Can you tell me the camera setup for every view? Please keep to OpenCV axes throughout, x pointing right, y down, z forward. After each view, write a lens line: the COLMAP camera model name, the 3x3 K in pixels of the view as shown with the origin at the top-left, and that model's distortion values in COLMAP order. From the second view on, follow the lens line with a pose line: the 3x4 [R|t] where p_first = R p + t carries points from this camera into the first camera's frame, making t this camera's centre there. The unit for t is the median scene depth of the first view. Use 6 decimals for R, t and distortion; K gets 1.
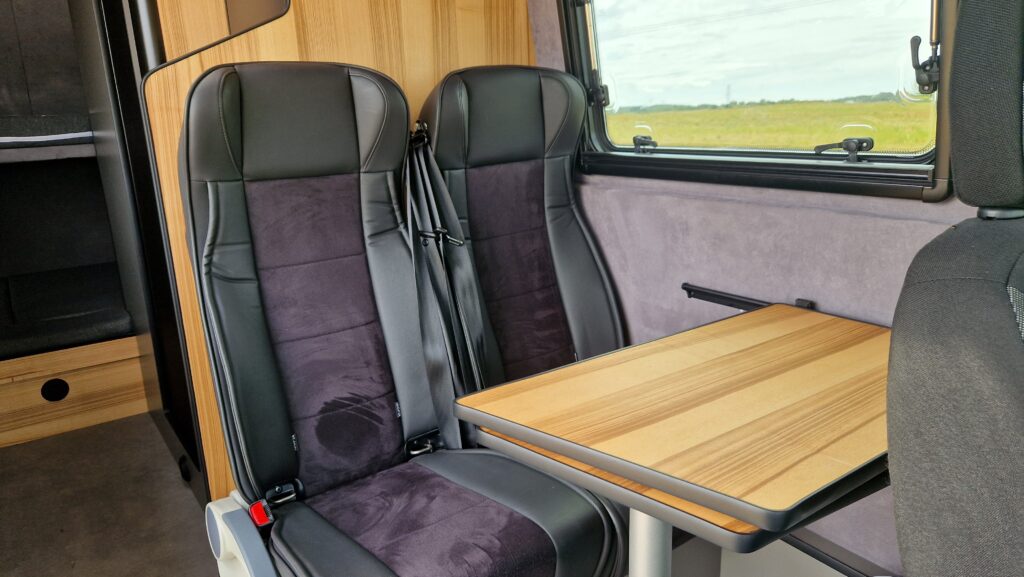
lens RADIAL K [[679.5, 0, 512.0], [0, 679.5, 288.5], [0, 0, 1]] dist [0.026678, -0.003169]
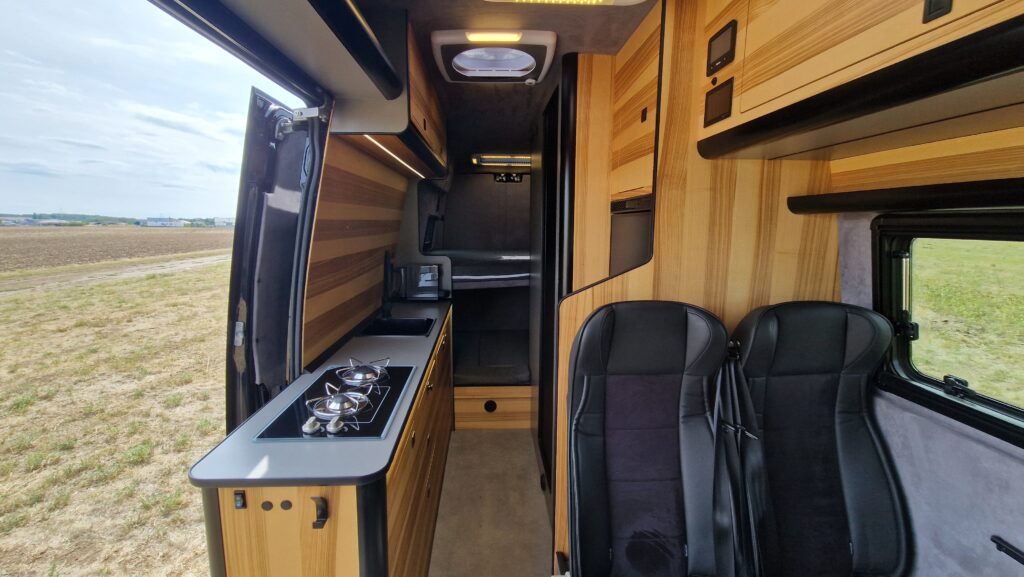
lens RADIAL K [[408.9, 0, 512.0], [0, 408.9, 288.5], [0, 0, 1]] dist [-0.000742, -0.006383]
pose [[0.835309, 0.116927, -0.537203, -0.078635], [-0.165987, 0.985160, -0.043669, -0.235362], [0.524125, 0.125646, 0.842322, 0.063175]]
